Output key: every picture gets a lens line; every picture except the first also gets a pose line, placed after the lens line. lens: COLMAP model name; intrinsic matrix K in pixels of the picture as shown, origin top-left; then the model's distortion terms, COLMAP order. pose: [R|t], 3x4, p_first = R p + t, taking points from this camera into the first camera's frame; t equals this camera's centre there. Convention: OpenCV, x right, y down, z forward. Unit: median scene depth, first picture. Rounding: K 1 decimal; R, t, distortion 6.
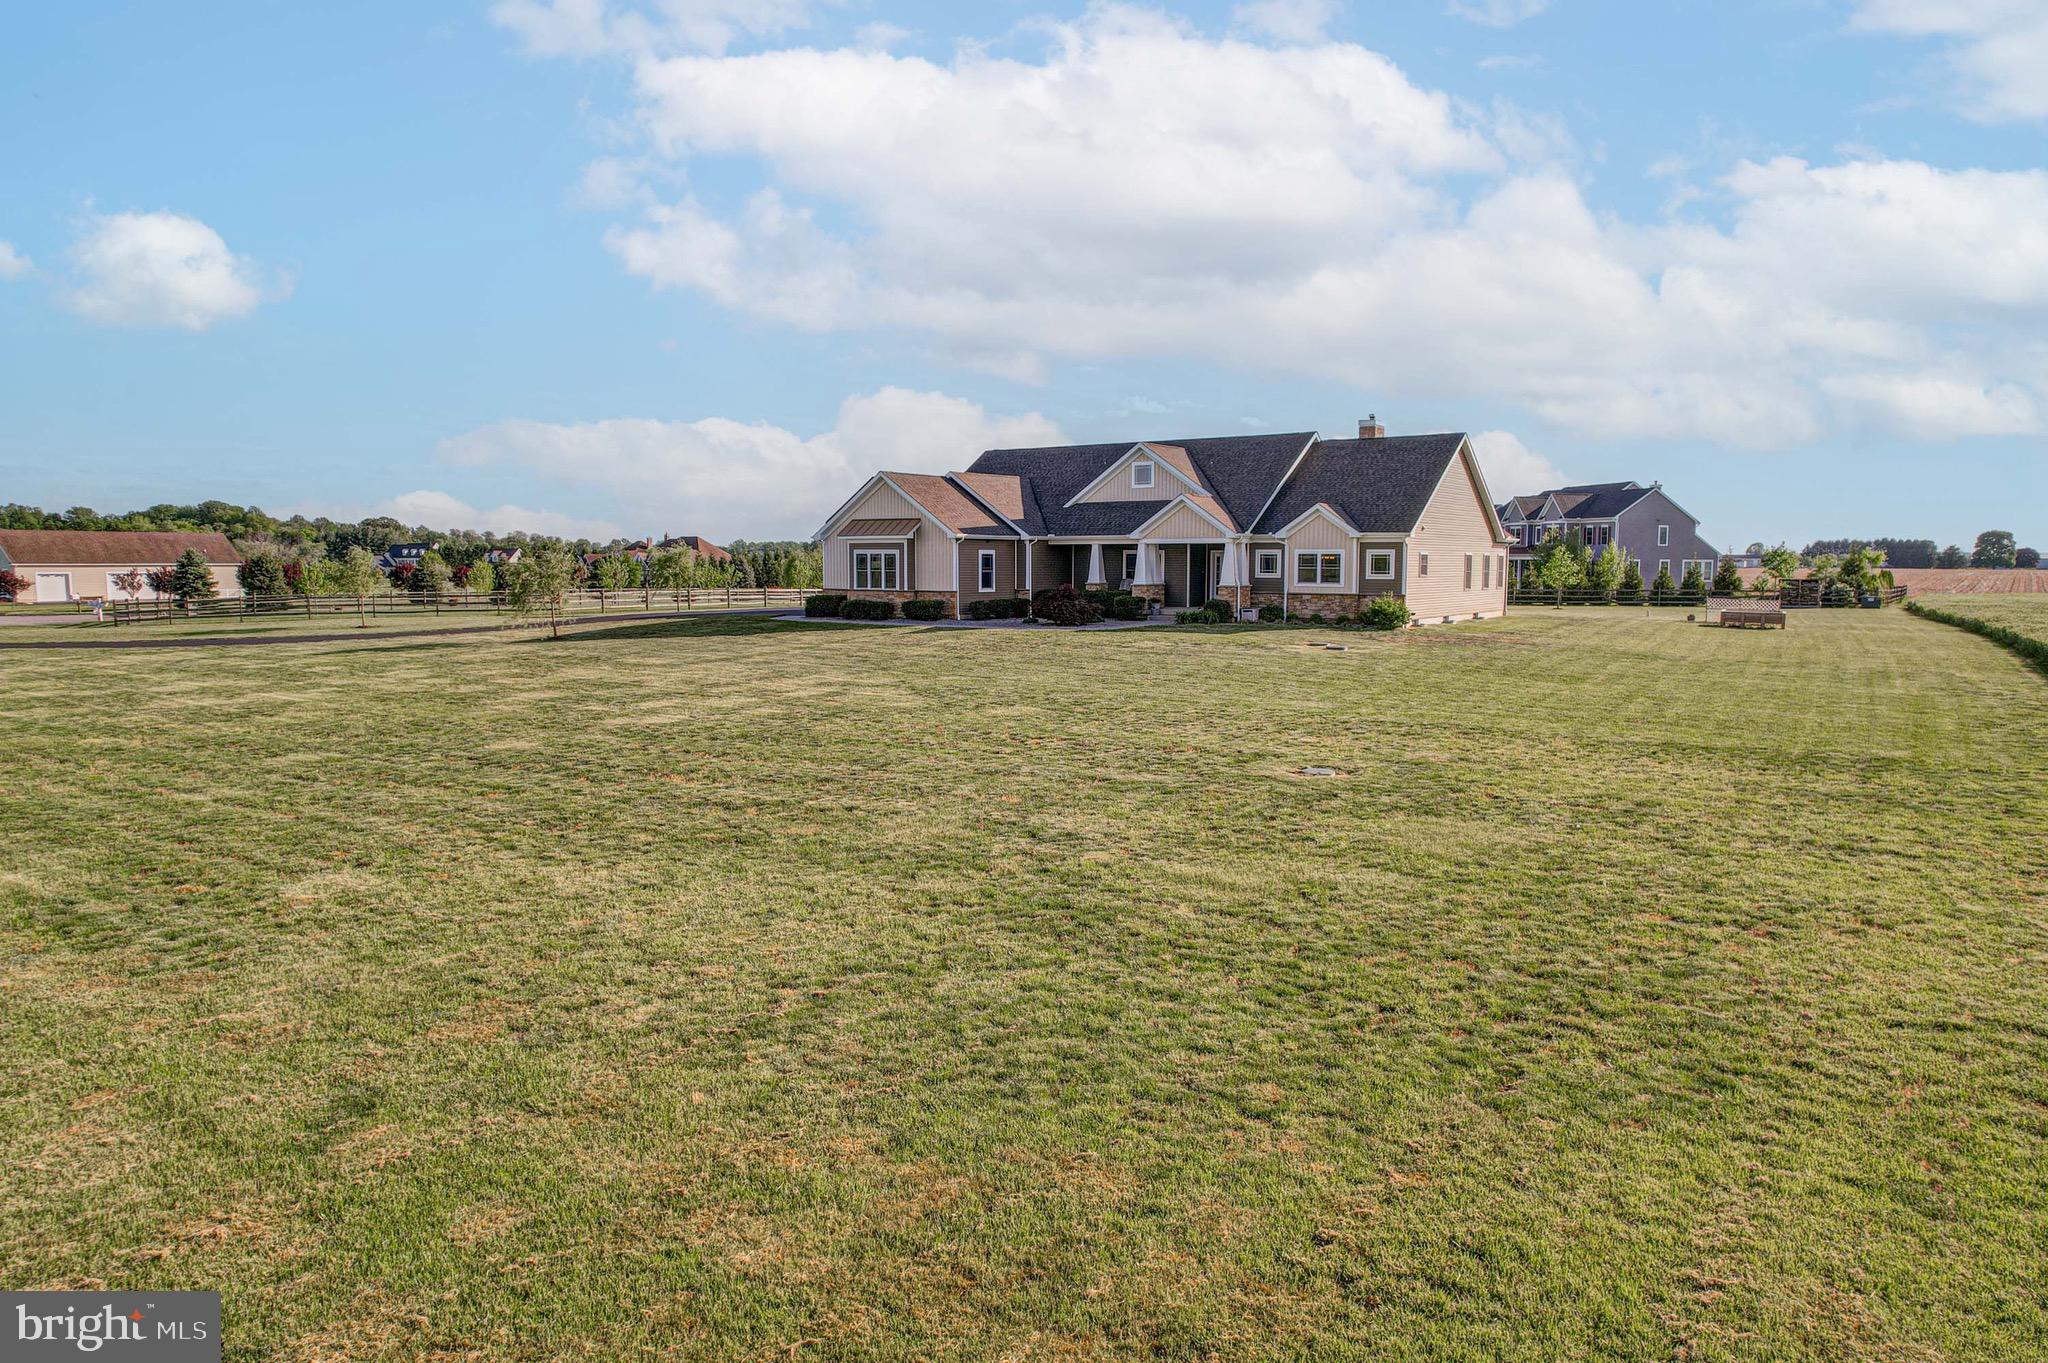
lens RADIAL K [[1311.8, 0, 1016.1], [0, 1311.8, 707.5], [0, 0, 1]] dist [-0.078345, 0.069270]
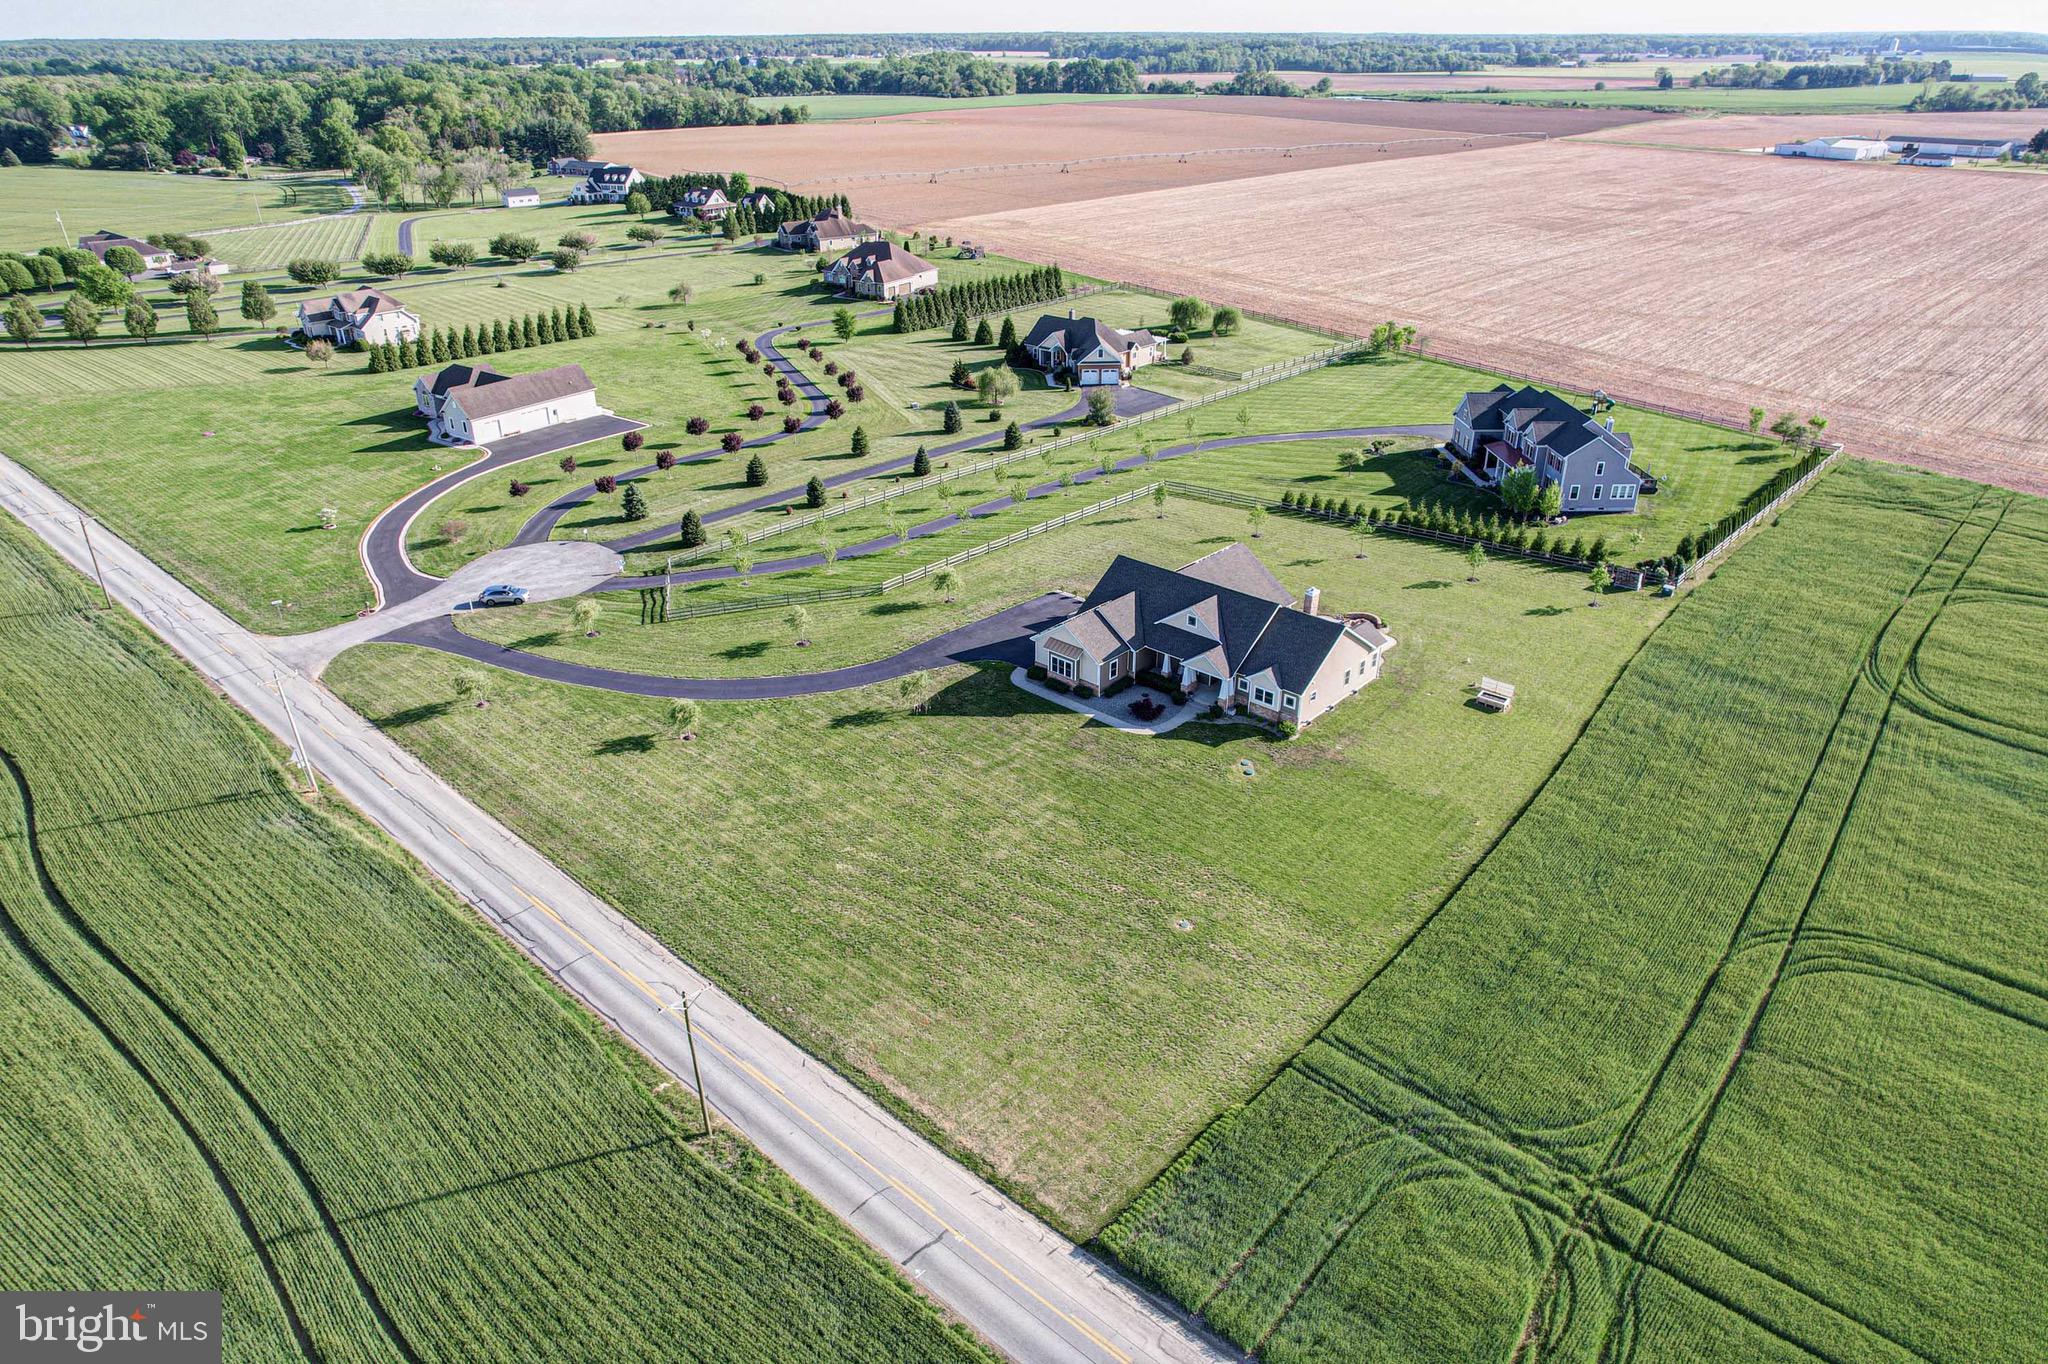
lens RADIAL K [[1311.8, 0, 1016.1], [0, 1311.8, 708.0], [0, 0, 1]] dist [-0.078345, 0.069270]
pose [[0.993201, 0.050113, -0.105078, 0.047186], [-0.008501, 0.931419, 0.363848, -0.824043], [0.116105, -0.360481, 0.925512, -1.014689]]
